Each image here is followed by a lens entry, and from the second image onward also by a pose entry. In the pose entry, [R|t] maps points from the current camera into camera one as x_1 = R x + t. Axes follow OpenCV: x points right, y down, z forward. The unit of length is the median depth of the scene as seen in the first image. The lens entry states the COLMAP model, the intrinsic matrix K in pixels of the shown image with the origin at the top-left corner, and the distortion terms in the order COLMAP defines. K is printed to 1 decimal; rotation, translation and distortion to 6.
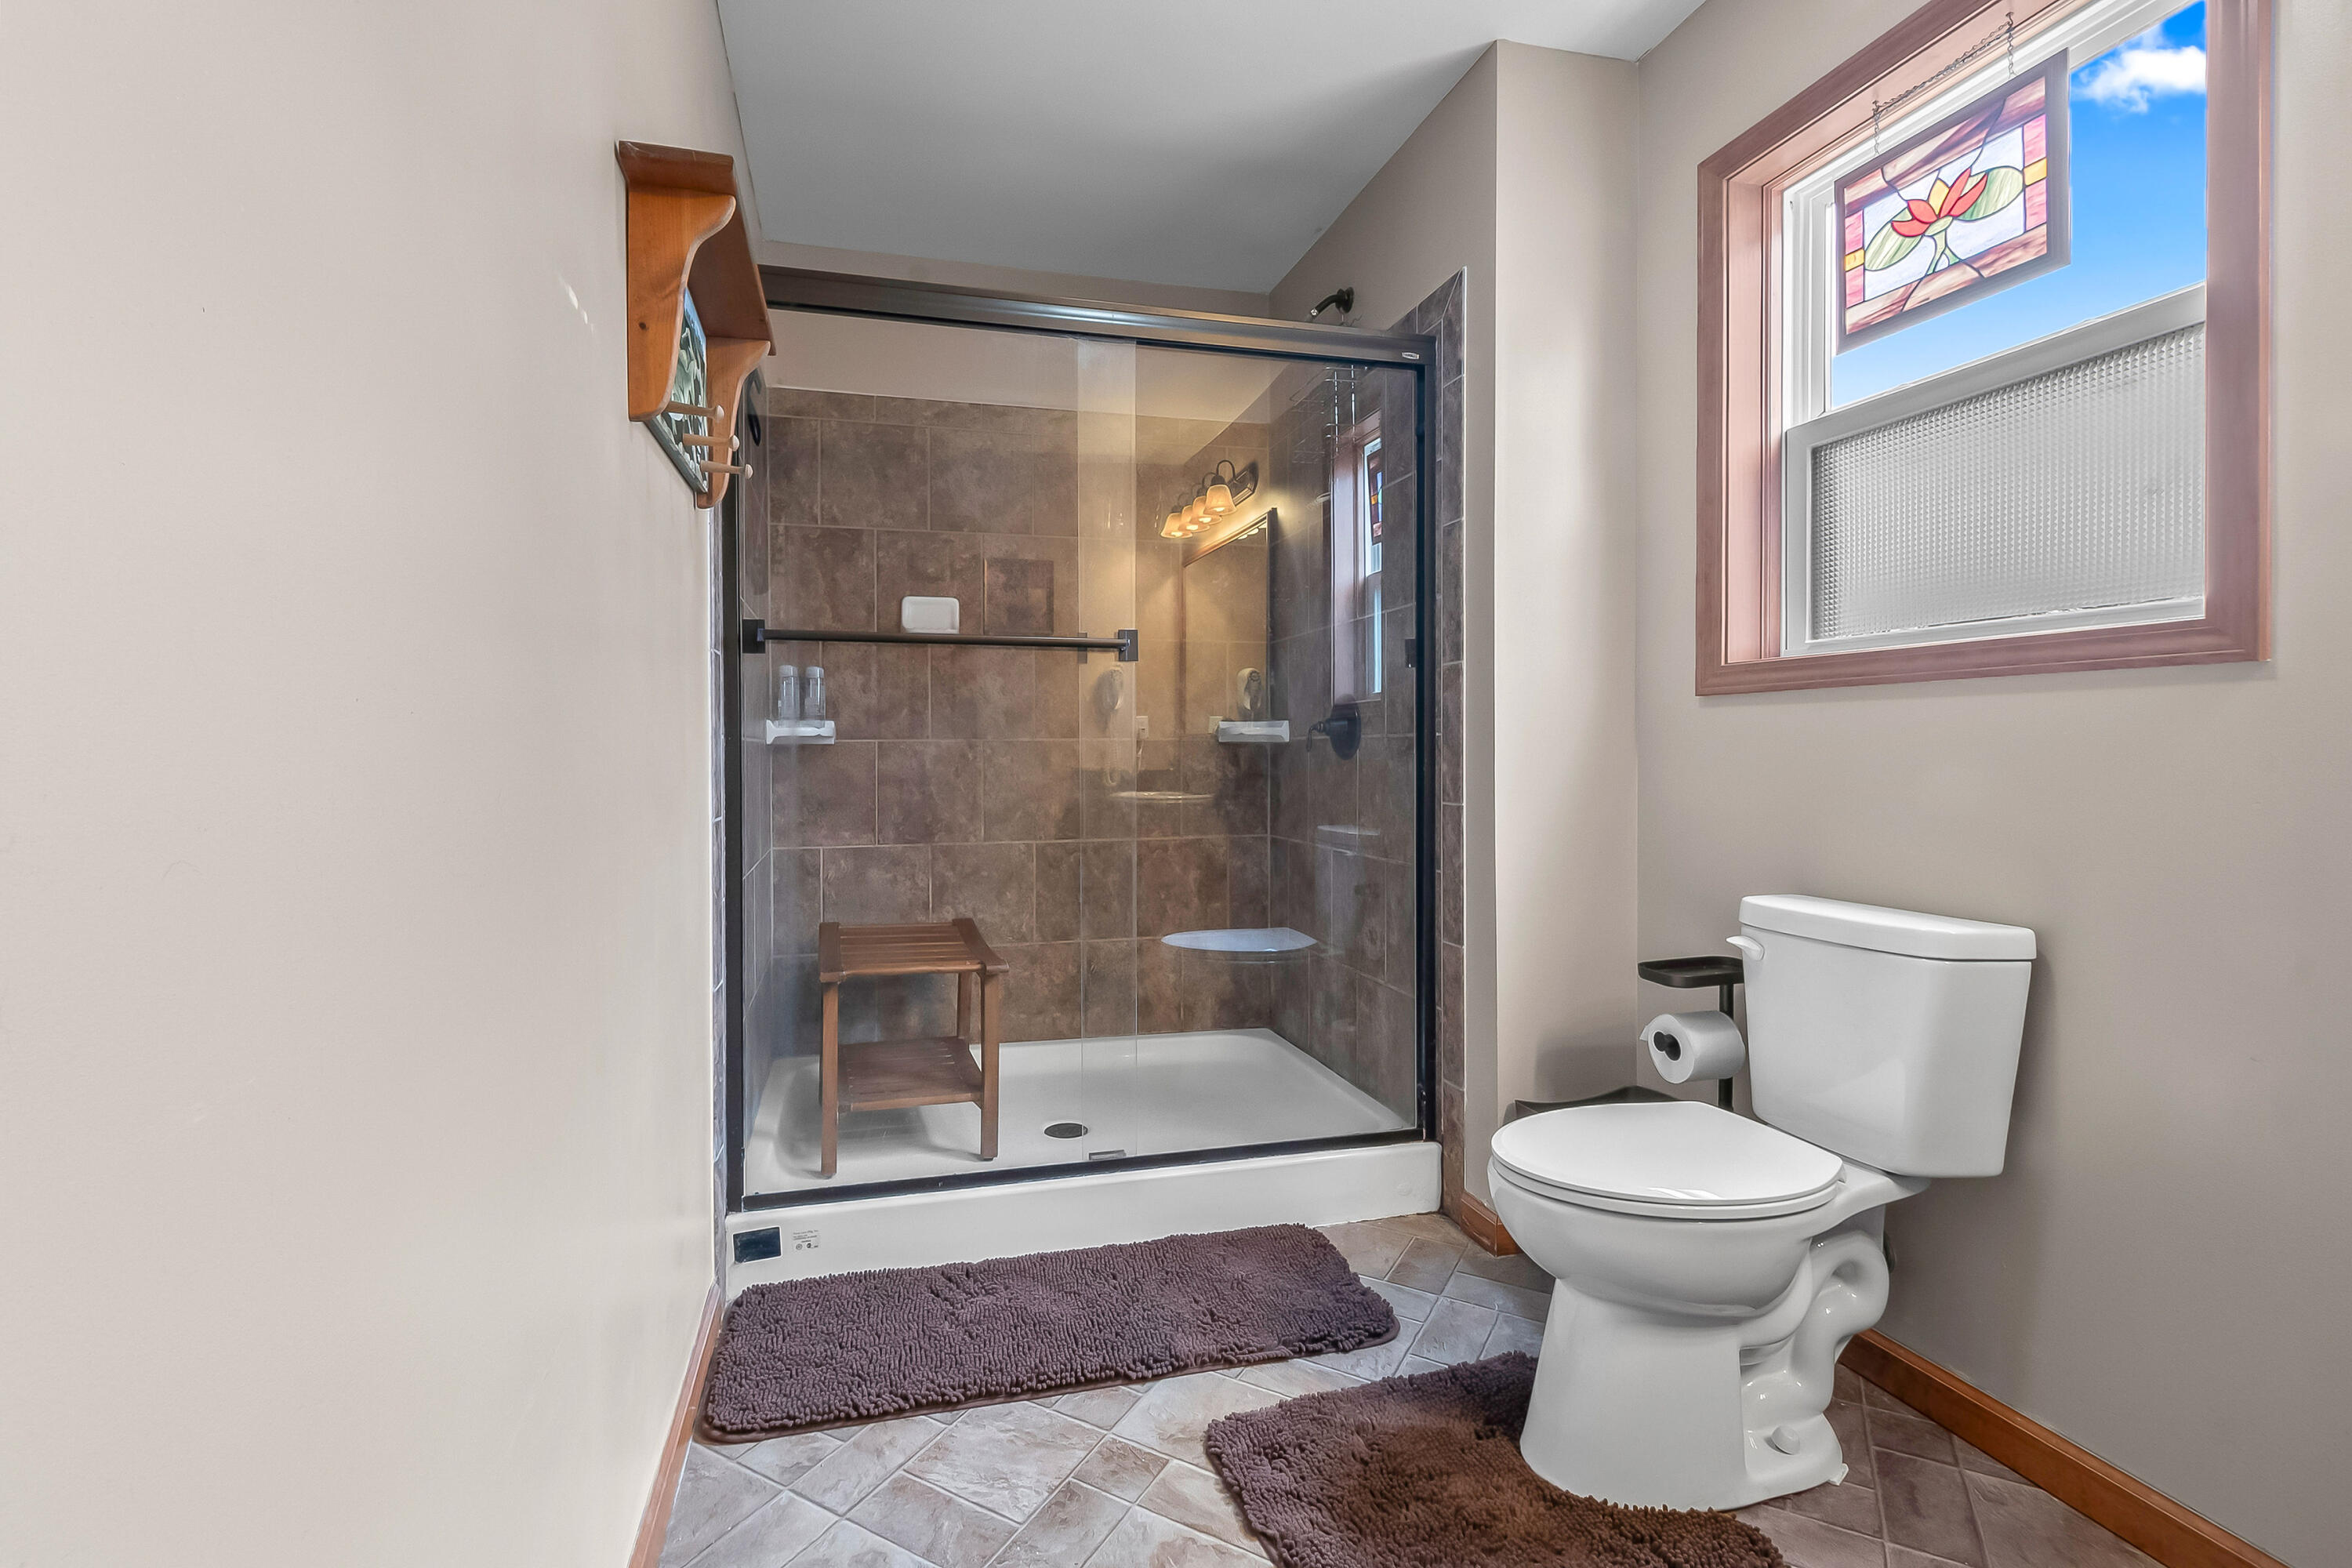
lens RADIAL K [[1041.8, 0, 1152.8], [0, 1041.8, 752.7], [0, 0, 1]] dist [0.005151, -0.003430]
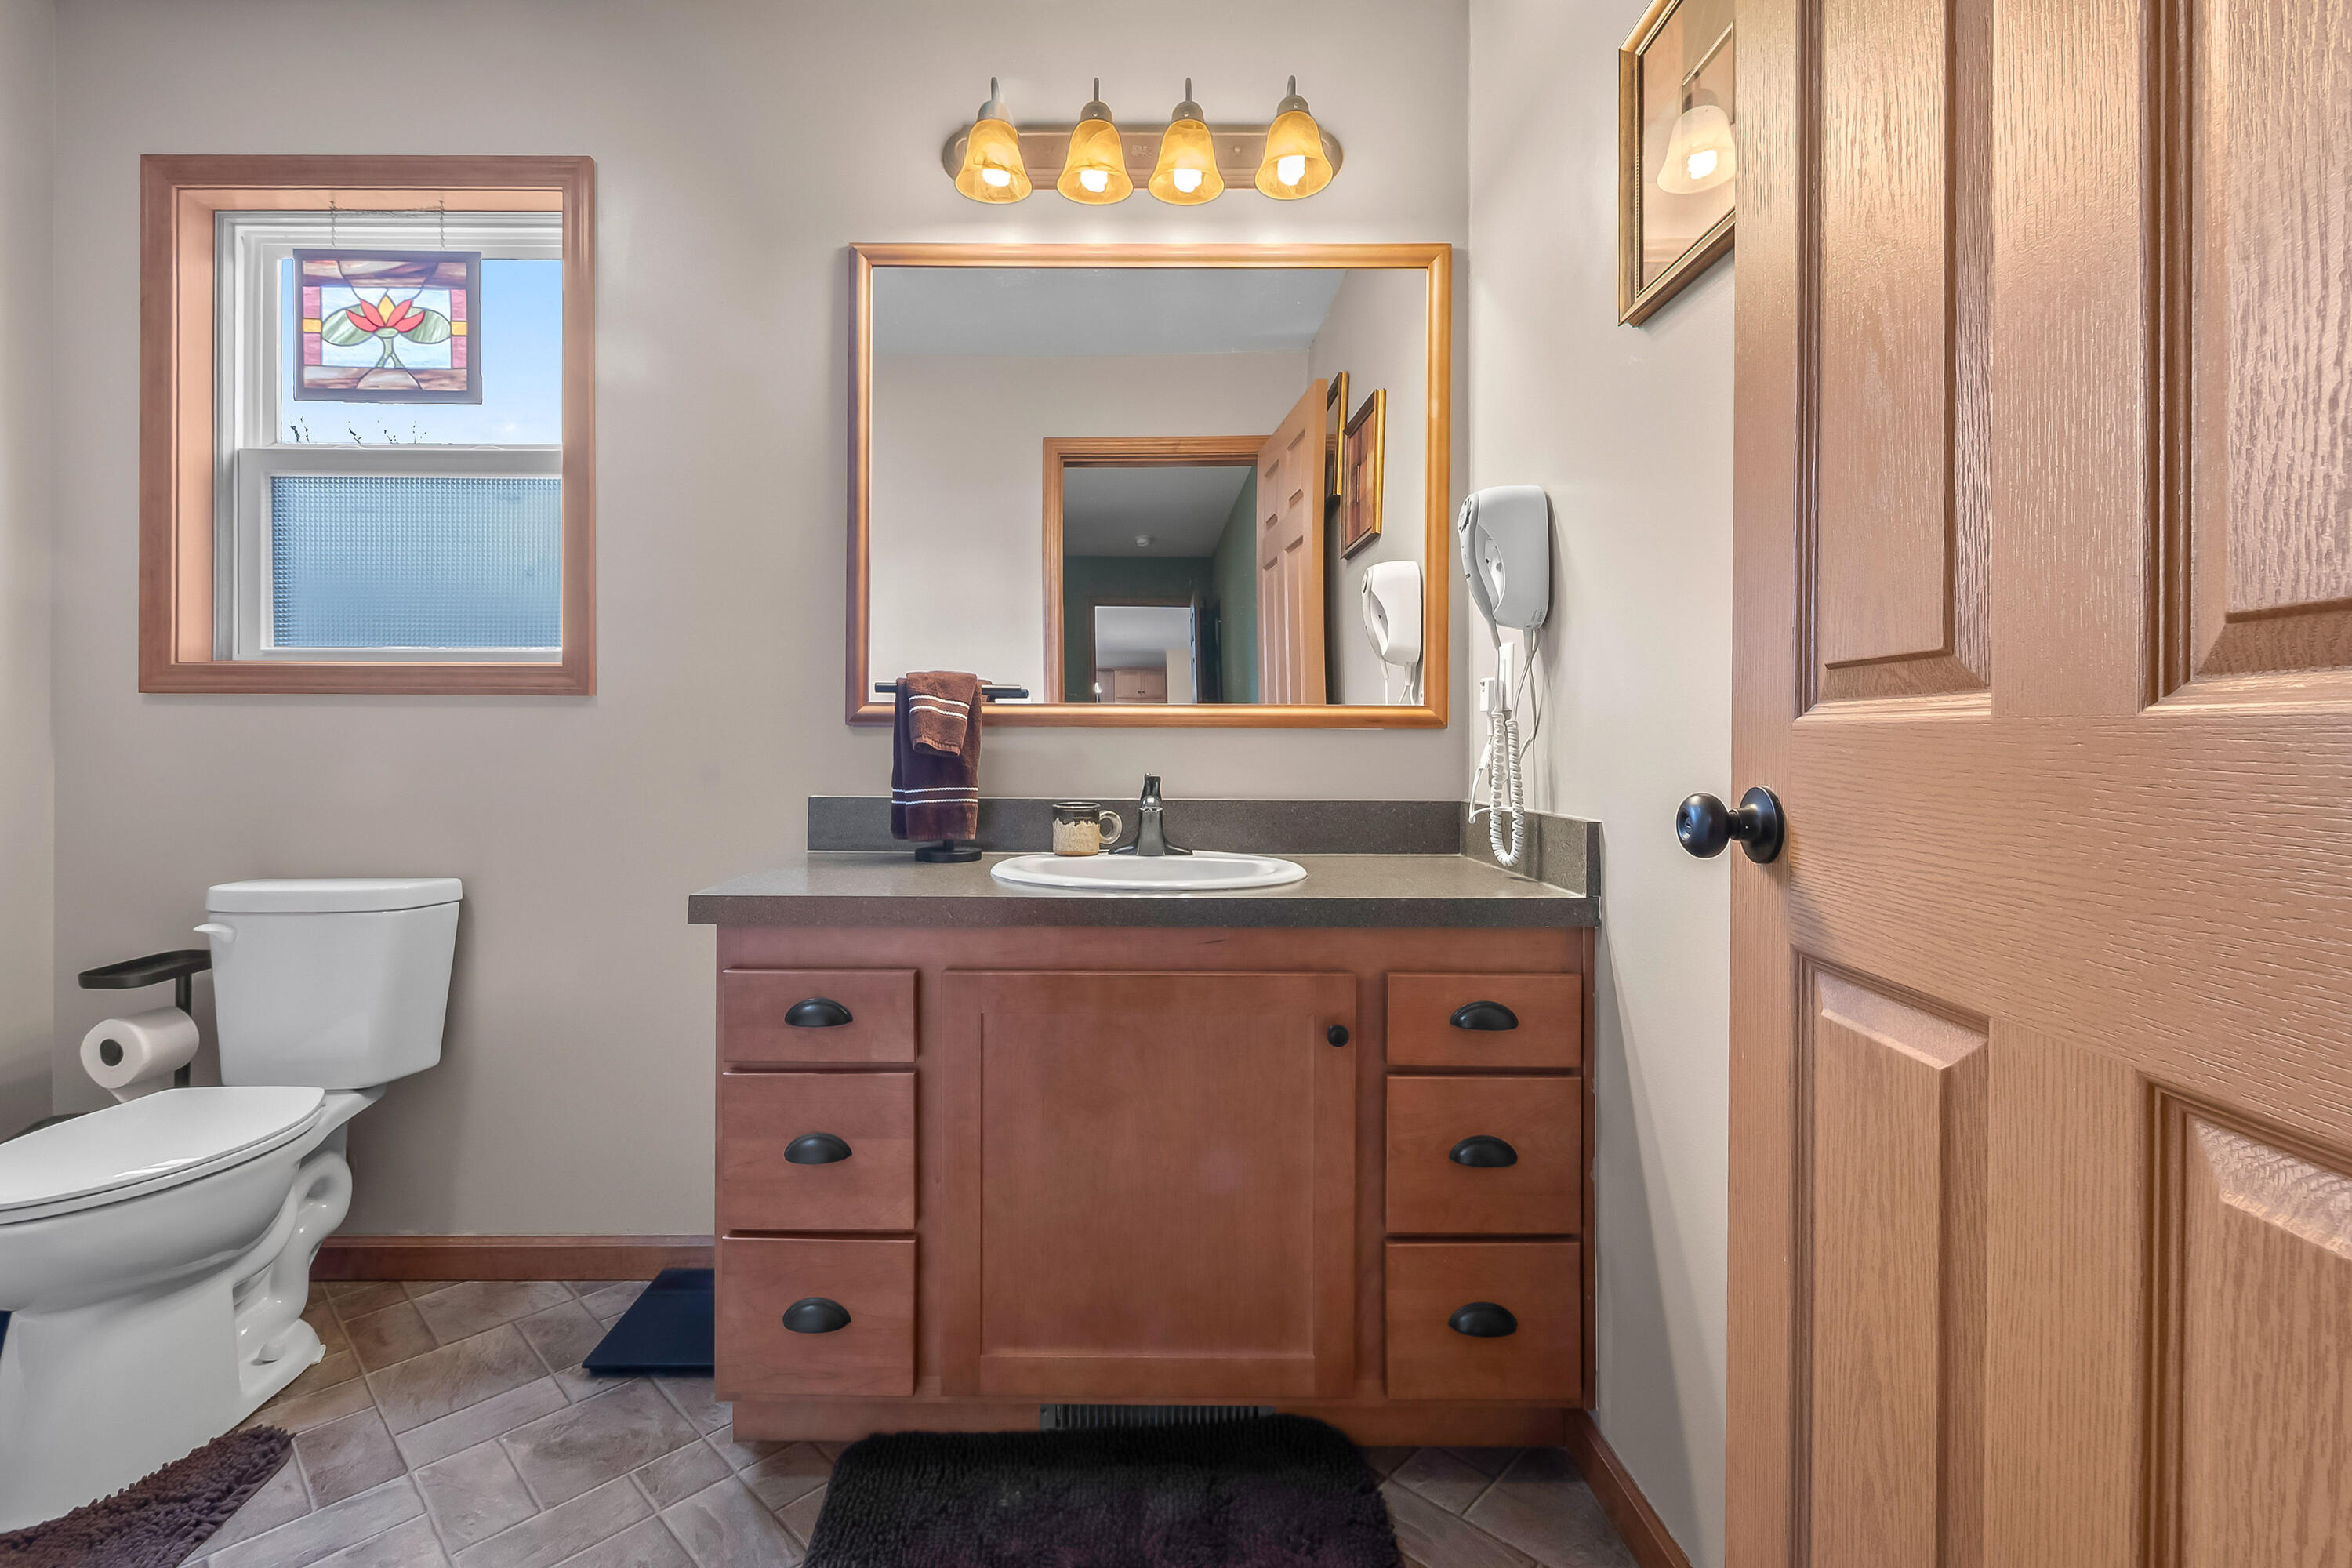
lens RADIAL K [[1041.8, 0, 1148.6], [0, 1041.8, 753.9], [0, 0, 1]] dist [0.005151, -0.003430]
pose [[0.227627, -0.007069, 0.973723, -0.268804], [-0.001162, 0.999971, 0.007532, -0.006334], [-0.973748, -0.002846, 0.227612, -0.184197]]
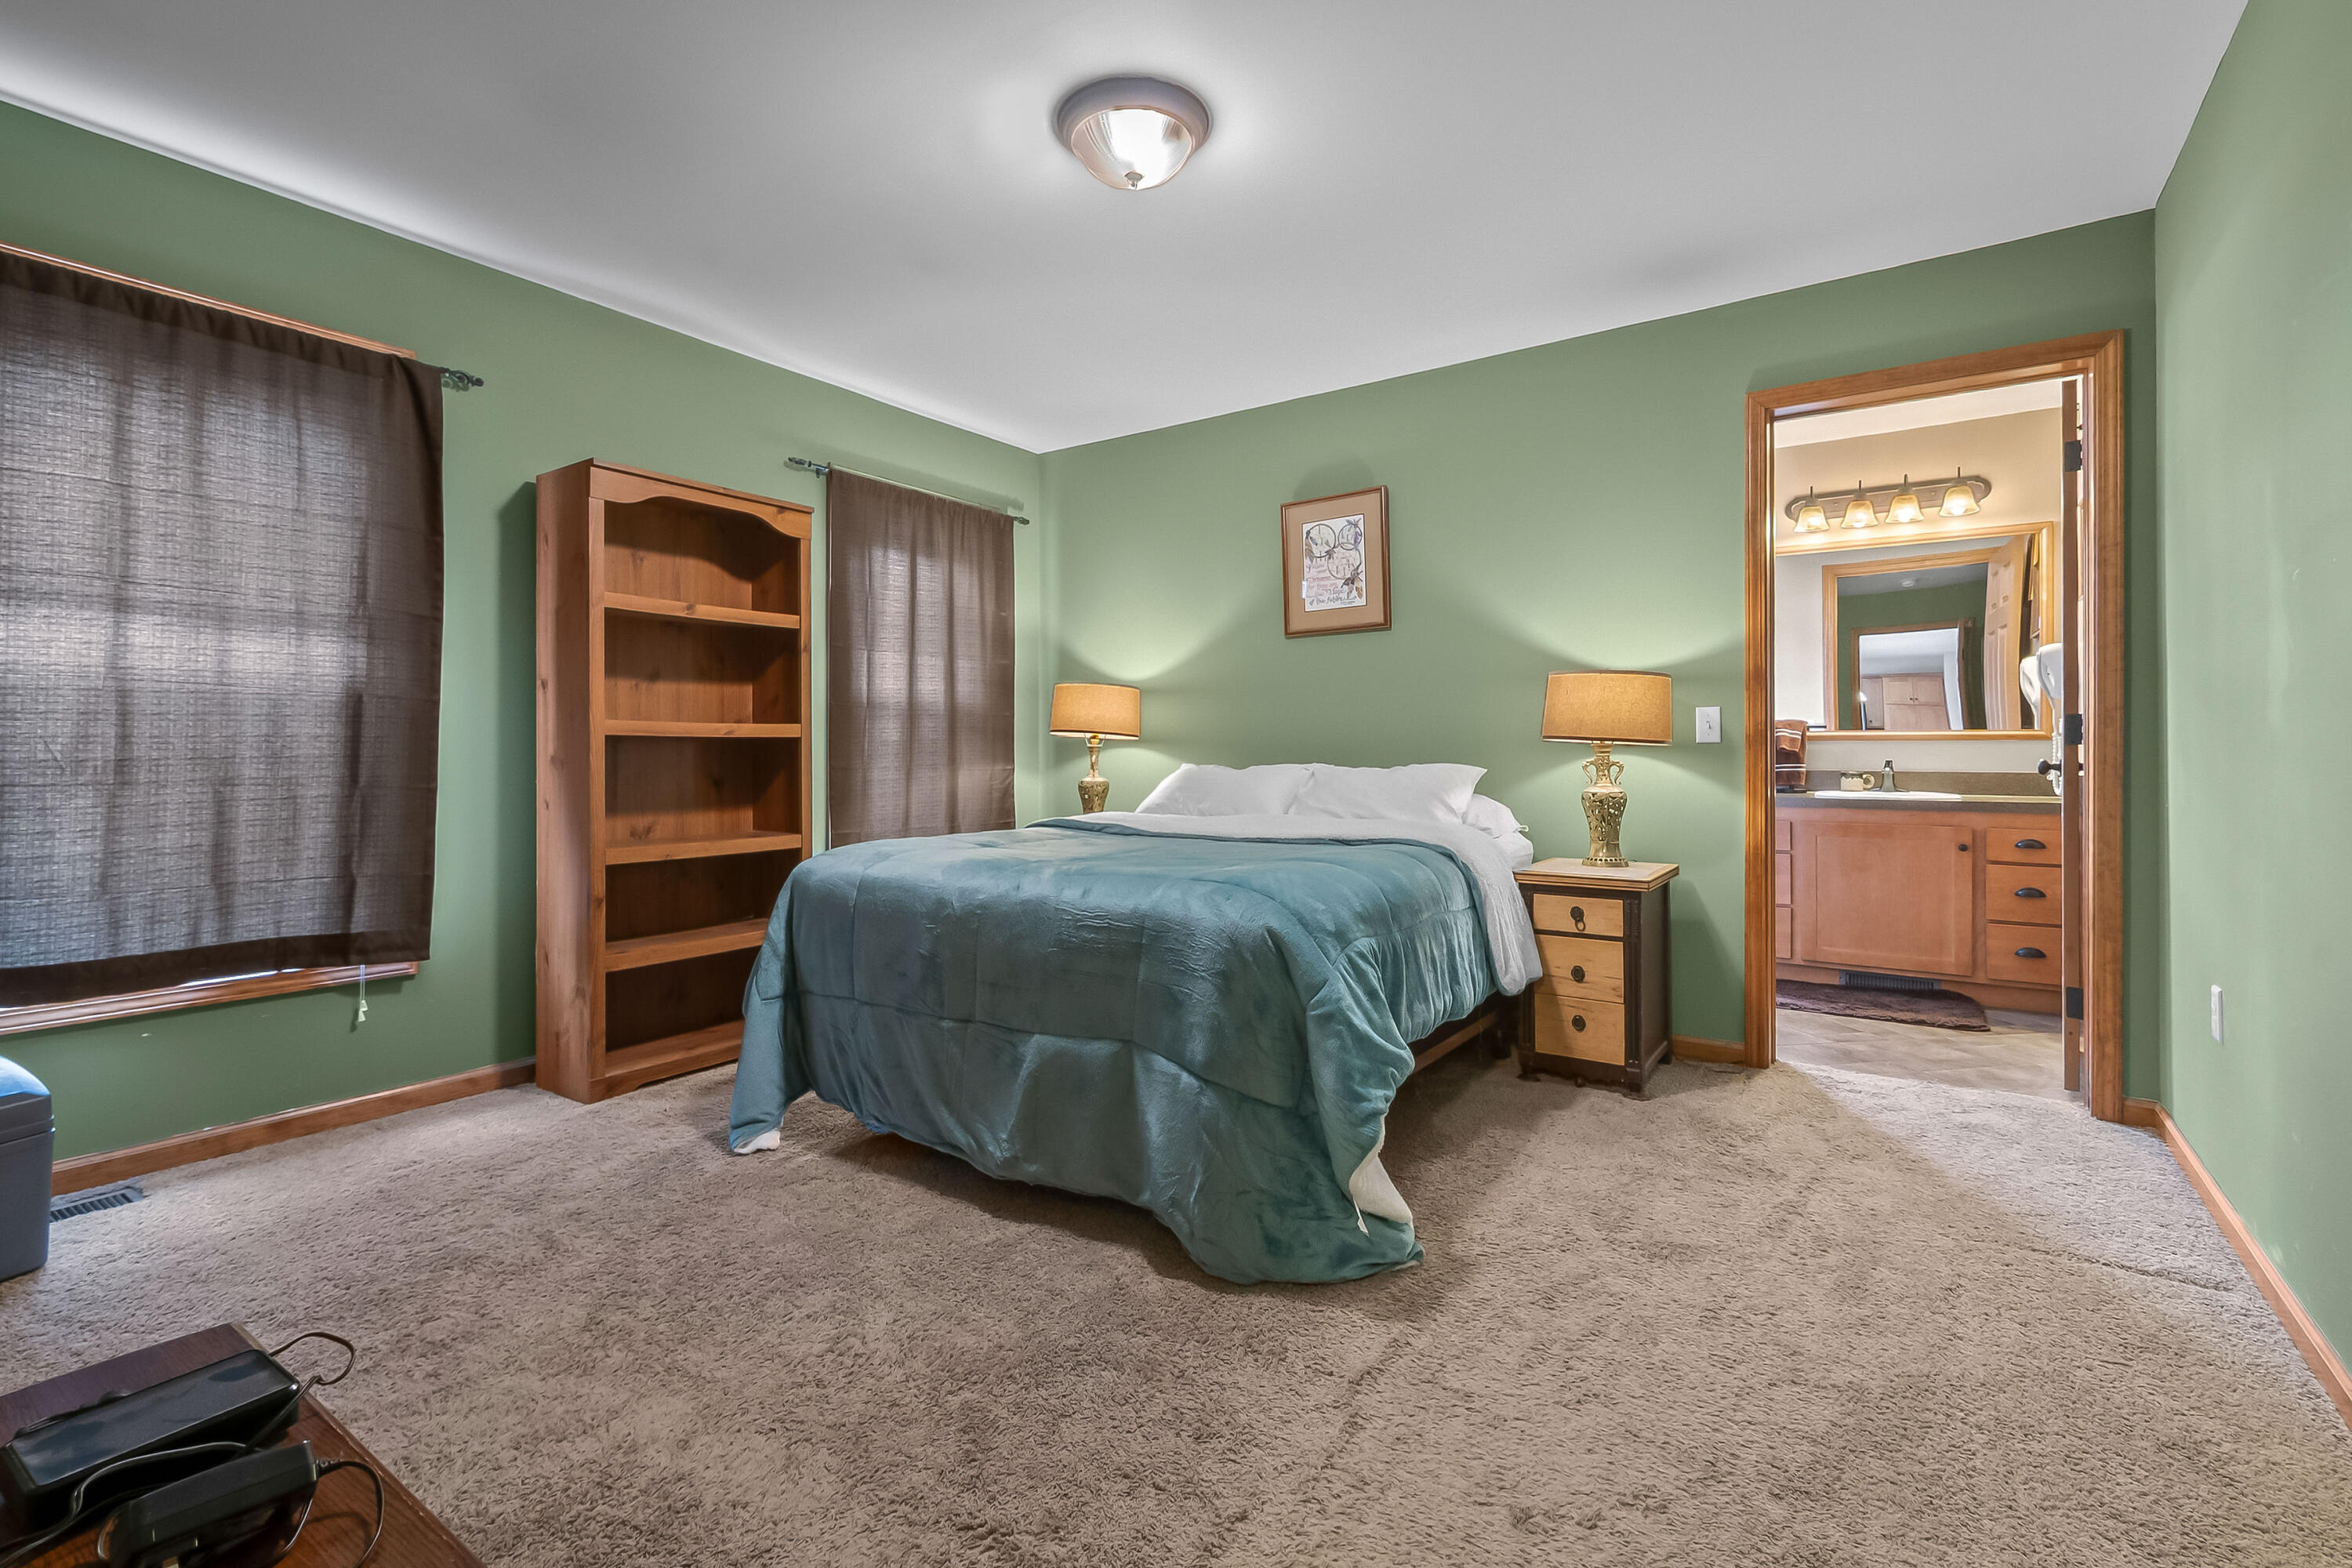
lens RADIAL K [[1041.8, 0, 1148.3], [0, 1041.8, 751.5], [0, 0, 1]] dist [0.005151, -0.003430]
pose [[0.770295, -0.000693, 0.637687, -2.910454], [0.001352, 0.999999, -0.000546, 0.002763], [-0.637686, 0.001282, 0.770295, -0.942972]]
